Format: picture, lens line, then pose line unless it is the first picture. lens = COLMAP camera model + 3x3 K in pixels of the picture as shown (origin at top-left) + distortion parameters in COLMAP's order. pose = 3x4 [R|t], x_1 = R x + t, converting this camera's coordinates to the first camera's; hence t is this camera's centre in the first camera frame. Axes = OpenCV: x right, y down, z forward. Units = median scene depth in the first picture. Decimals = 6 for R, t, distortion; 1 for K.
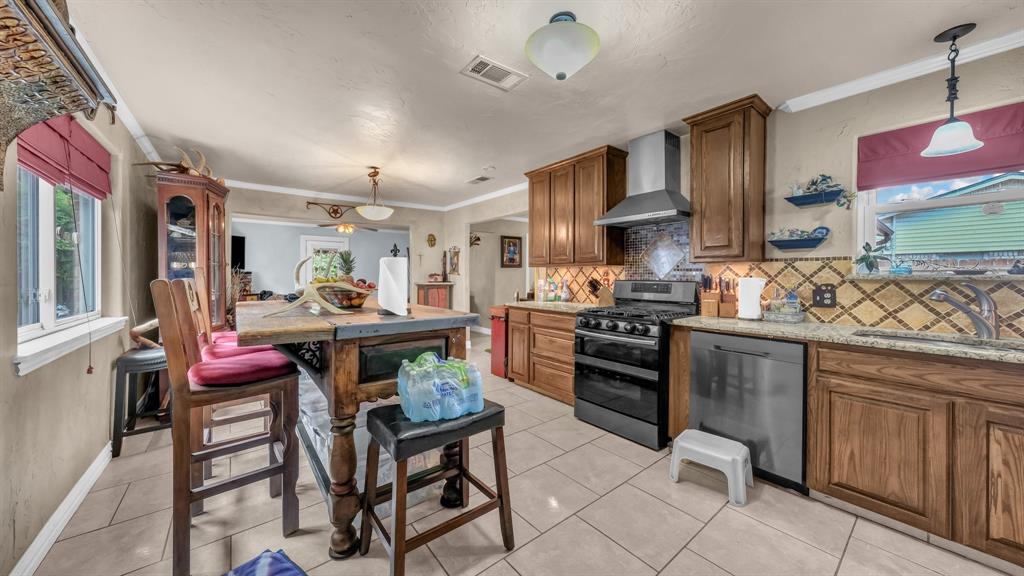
lens RADIAL K [[355.4, 0, 508.4], [0, 355.4, 285.7], [0, 0, 1]] dist [0.000258, 0.000114]
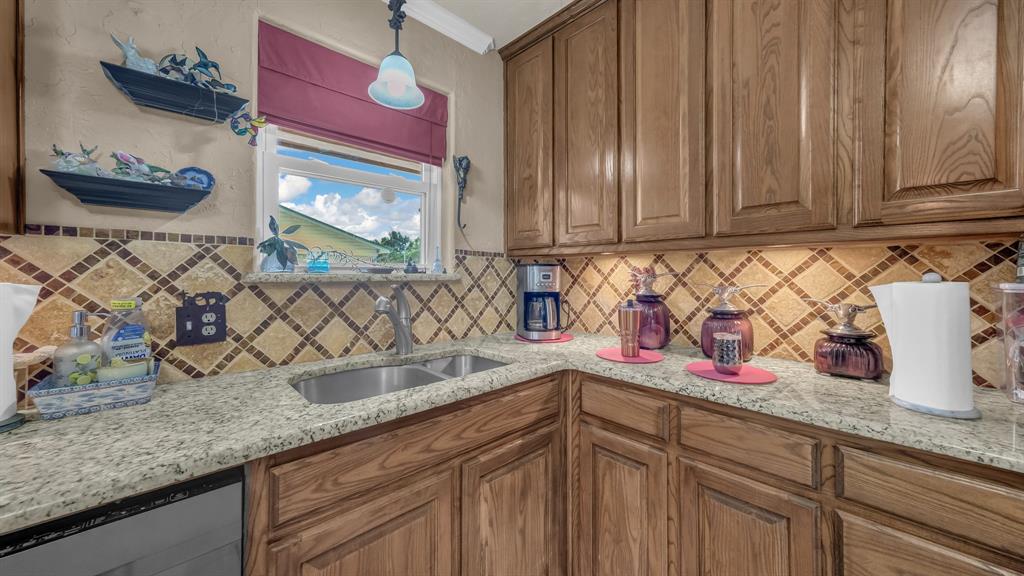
lens RADIAL K [[375.1, 0, 514.6], [0, 375.1, 272.3], [0, 0, 1]] dist [-0.000963, 0.000118]
pose [[-0.124401, 0.003257, 0.992227, 0.331001], [0.026547, 0.999648, 0.000047, -0.019911], [-0.991877, 0.026346, -0.124444, 0.611765]]
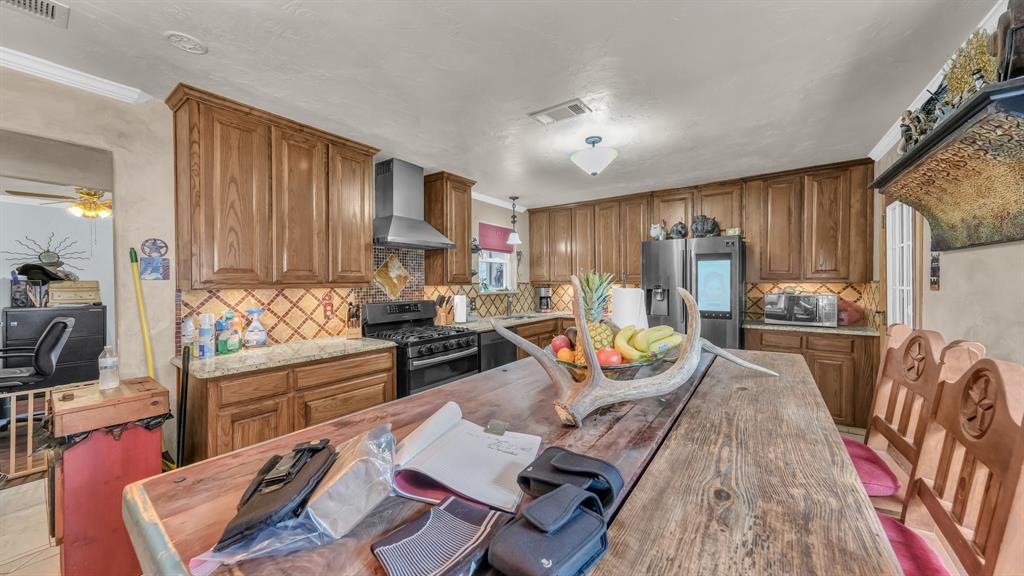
lens RADIAL K [[354.4, 0, 520.9], [0, 354.4, 285.9], [0, 0, 1]] dist [0.000143, 0.000284]
pose [[-0.302297, -0.010297, 0.953158, -0.859549], [0.031791, 0.999276, 0.020878, -0.088550], [-0.952683, 0.036614, -0.301751, 1.220612]]
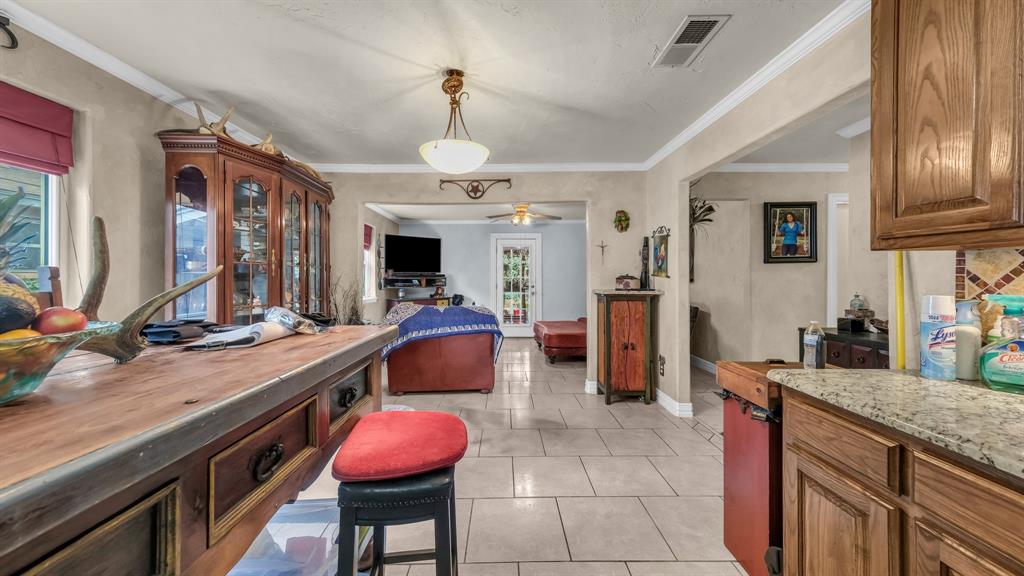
lens RADIAL K [[358.1, 0, 506.9], [0, 358.1, 275.4], [0, 0, 1]] dist [0.000665, 0.000104]
pose [[0.791588, -0.006369, -0.611022, 0.003190], [-0.015269, 0.999427, -0.030198, -0.032373], [0.610865, 0.033234, 0.791037, 1.002249]]
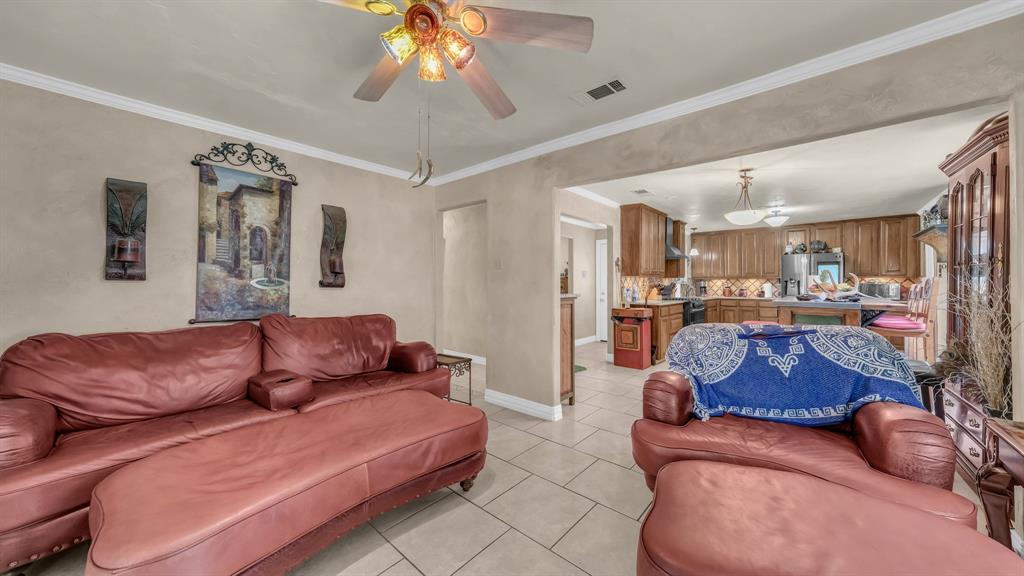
lens RADIAL K [[353.1, 0, 523.6], [0, 353.1, 281.7], [0, 0, 1]] dist [0.003189, 0.000167]
pose [[-0.201206, 0.003283, 0.979544, -1.869174], [0.025040, 0.999685, 0.001793, -0.075164], [-0.979229, 0.024889, -0.201224, 2.799020]]
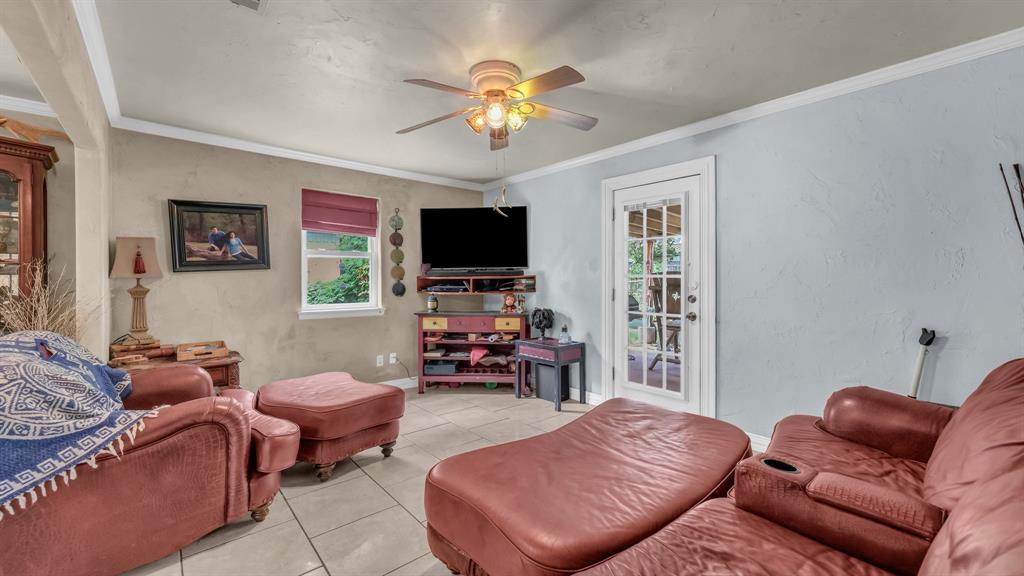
lens RADIAL K [[416.4, 0, 509.9], [0, 416.4, 279.5], [0, 0, 1]] dist [-0.000837, -0.000028]
pose [[0.050697, 0.003990, -0.998706, -0.352272], [-0.025179, 0.999679, 0.002715, -0.083696], [0.998397, 0.025008, 0.050782, 2.821333]]
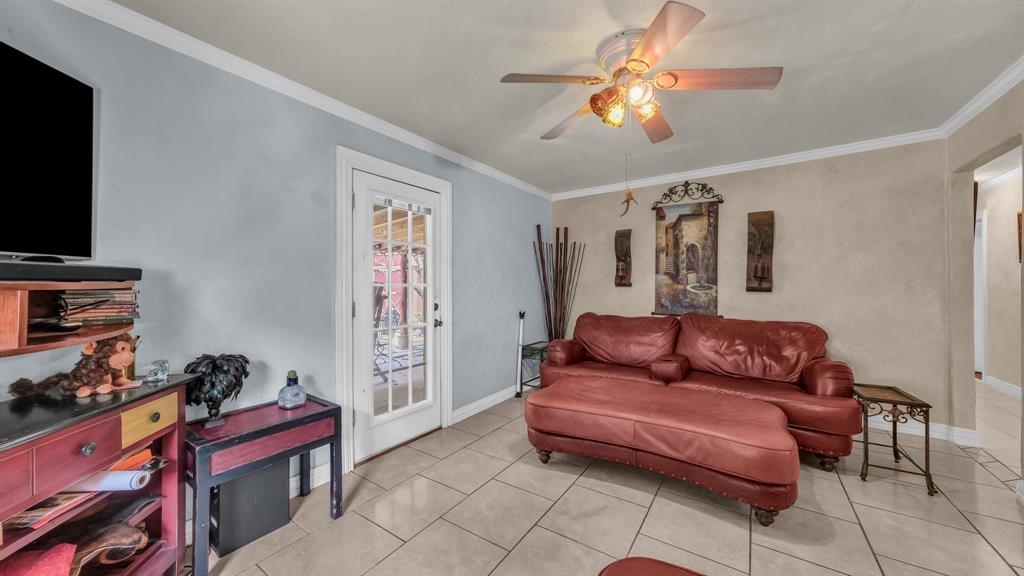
lens RADIAL K [[355.4, 0, 508.4], [0, 355.4, 285.7], [0, 0, 1]] dist [0.000258, 0.000114]
pose [[0.953028, -0.003729, 0.302859, -1.752131], [0.013553, 0.999448, -0.030343, -0.064537], [-0.302578, 0.033023, 0.952552, 2.240198]]
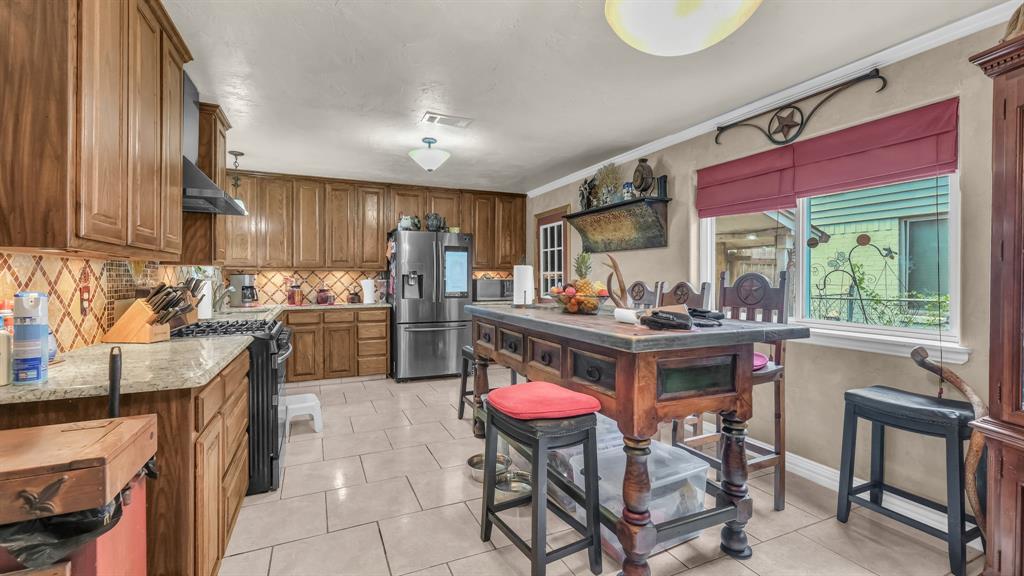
lens RADIAL K [[421.5, 0, 508.6], [0, 421.5, 278.5], [0, 0, 1]] dist [-0.000576, 0.000032]
pose [[-0.972016, -0.002358, 0.234905, -0.515822], [0.004565, 0.999571, 0.028923, -0.062875], [-0.234872, 0.029186, -0.971588, 2.023808]]
